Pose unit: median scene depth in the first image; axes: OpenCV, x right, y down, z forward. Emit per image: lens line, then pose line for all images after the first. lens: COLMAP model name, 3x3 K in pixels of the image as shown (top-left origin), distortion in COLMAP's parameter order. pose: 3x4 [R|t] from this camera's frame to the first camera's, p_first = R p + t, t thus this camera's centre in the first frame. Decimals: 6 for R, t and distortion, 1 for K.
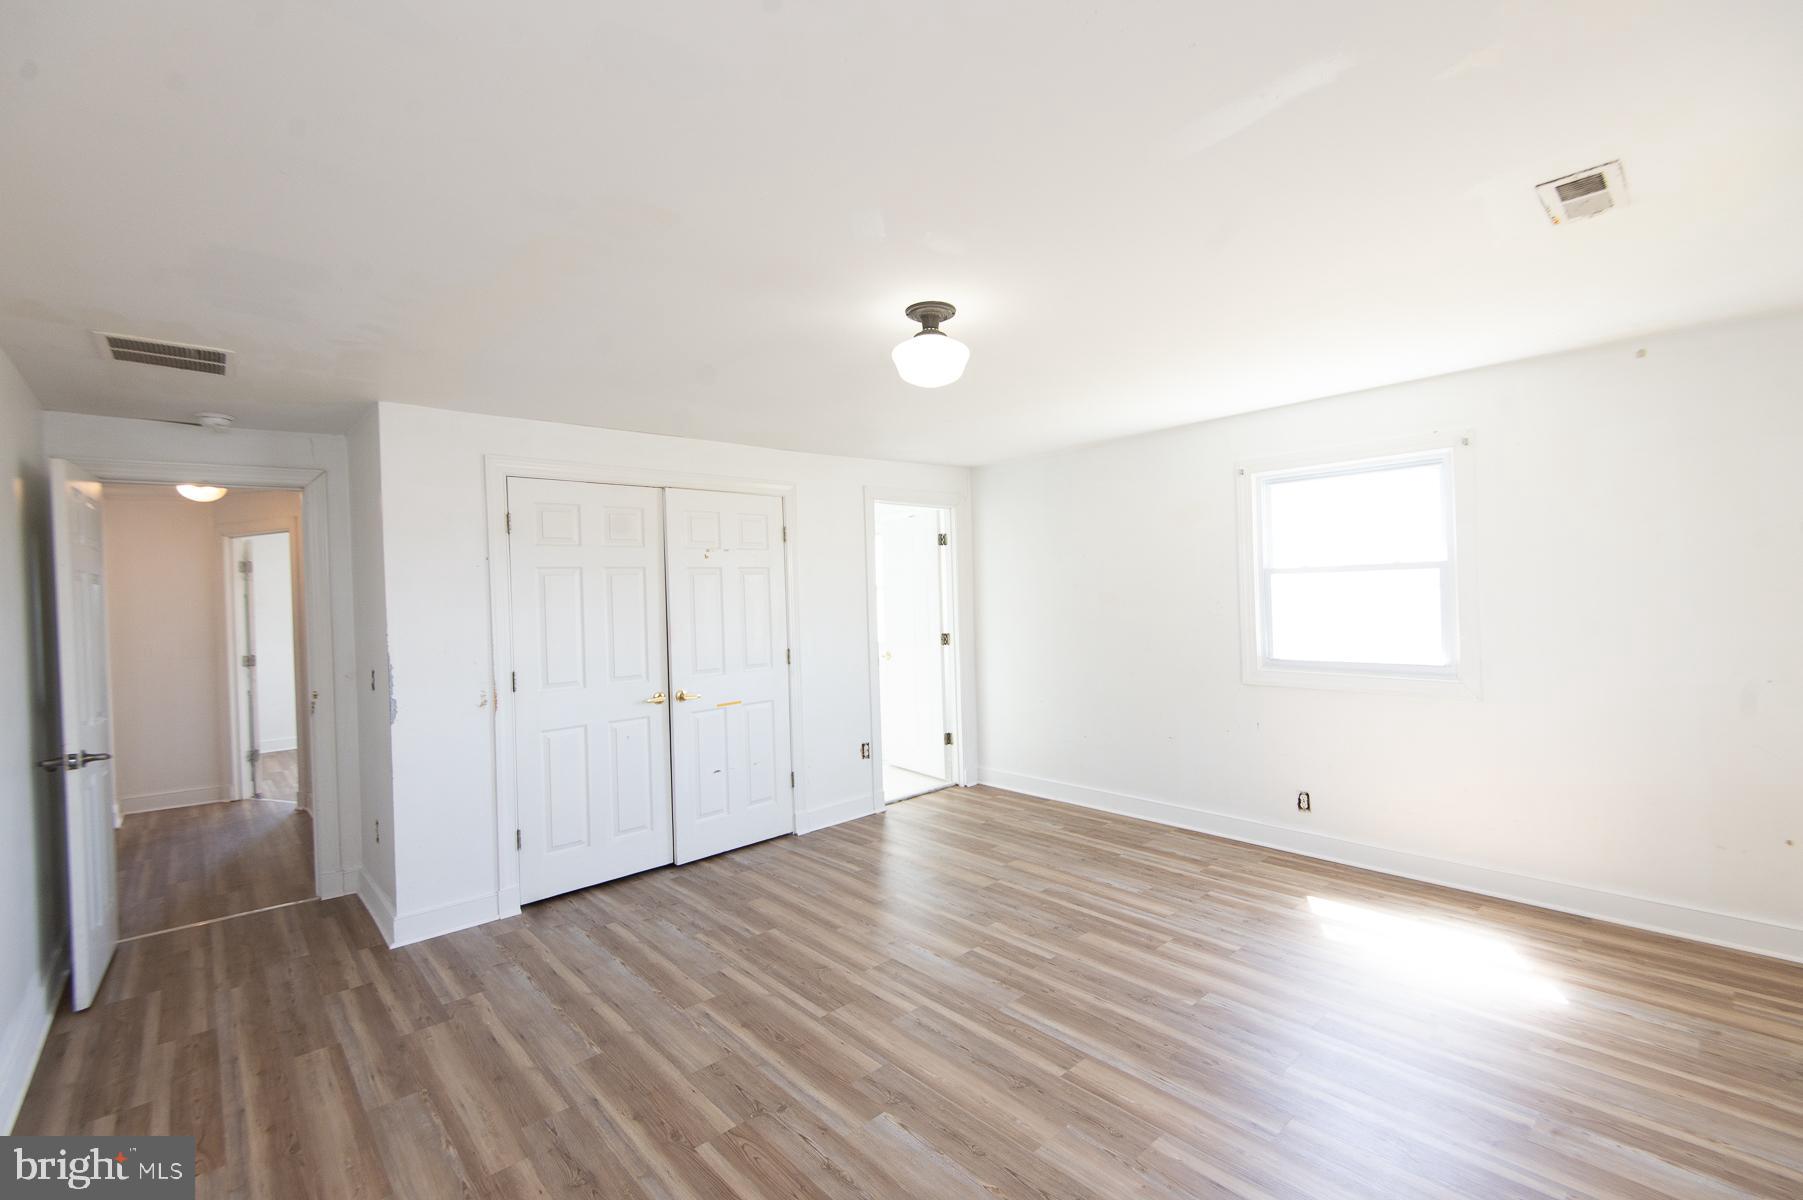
lens RADIAL K [[805.6, 0, 892.3], [0, 805.6, 597.9], [0, 0, 1]] dist [0.028852, -0.012622]
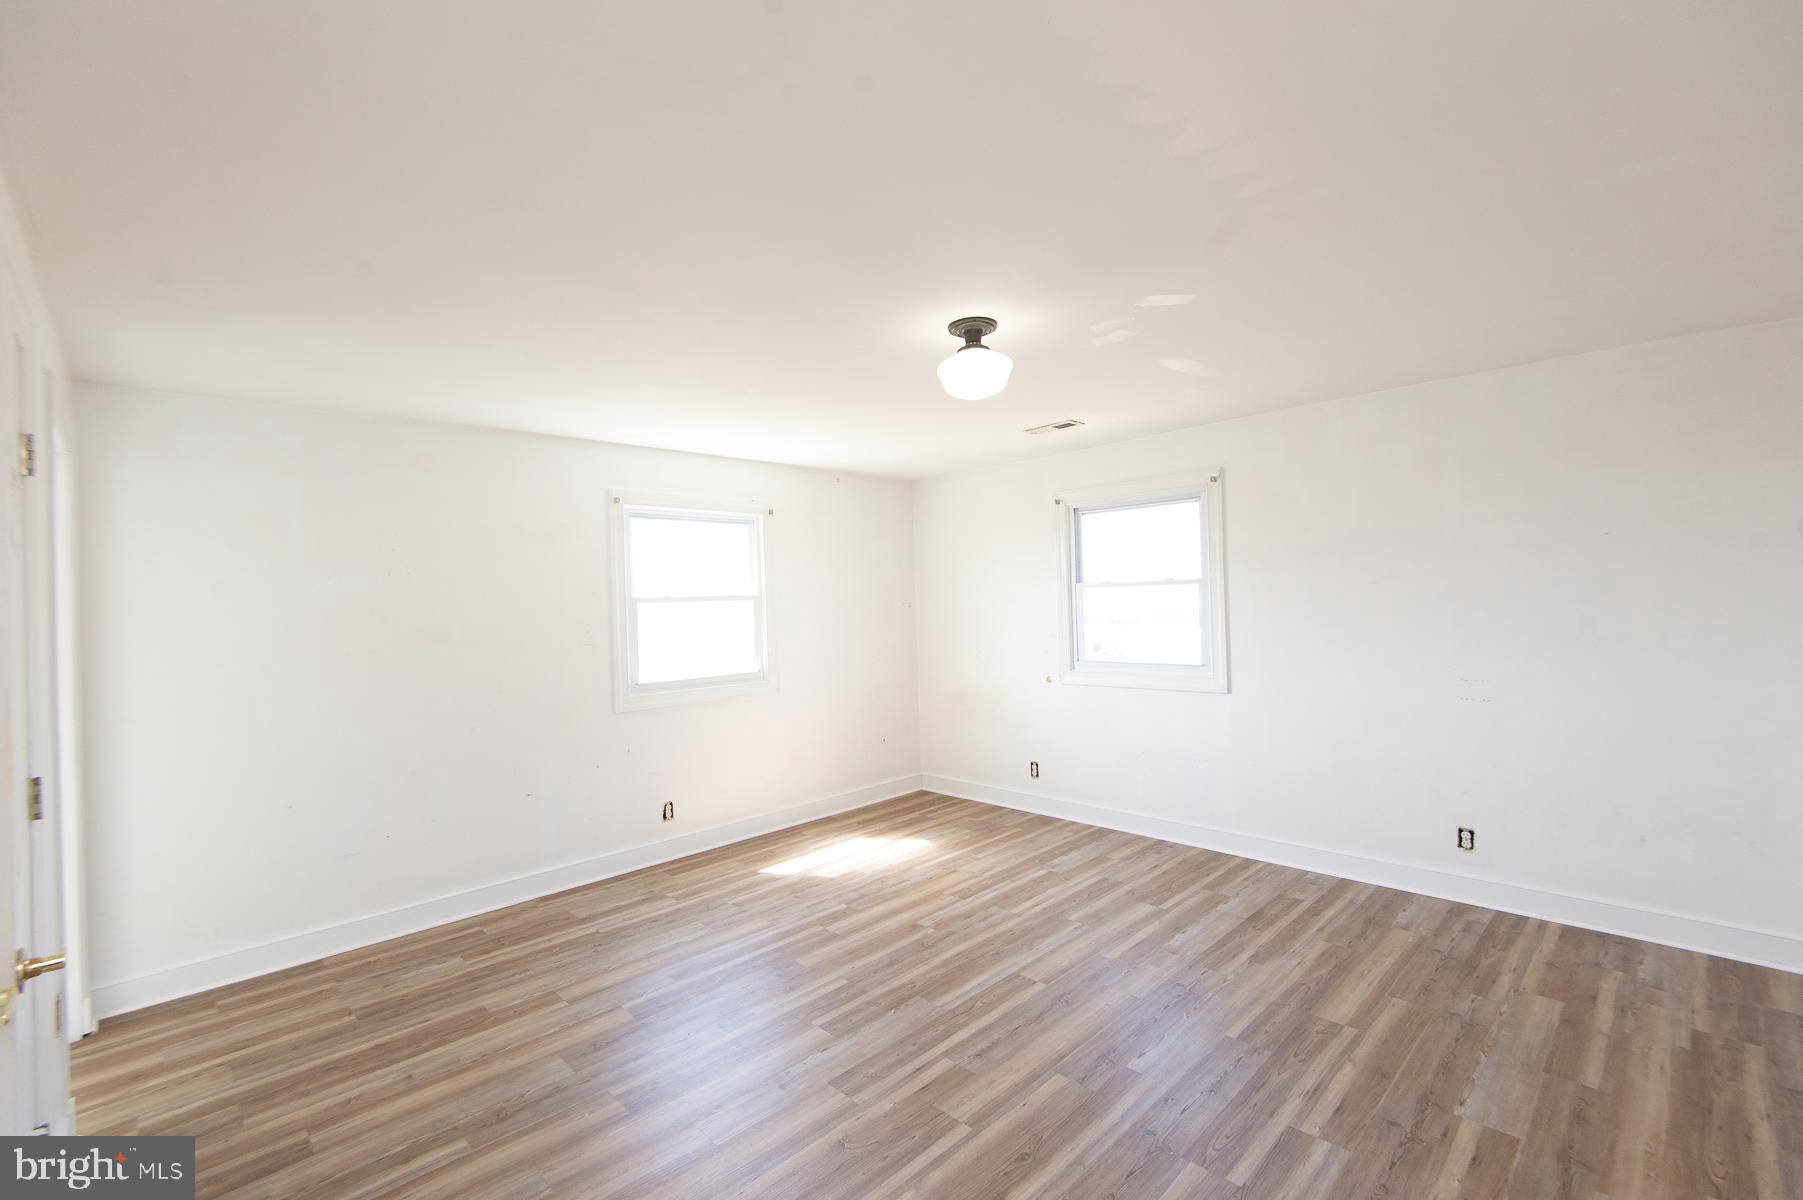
lens RADIAL K [[809.4, 0, 906.0], [0, 809.4, 598.0], [0, 0, 1]] dist [0.036527, -0.018353]
pose [[-0.080888, 0.034753, 0.996117, -0.709131], [0.039186, 0.998730, -0.031662, 0.012965], [-0.995953, 0.036473, -0.082147, 0.869729]]
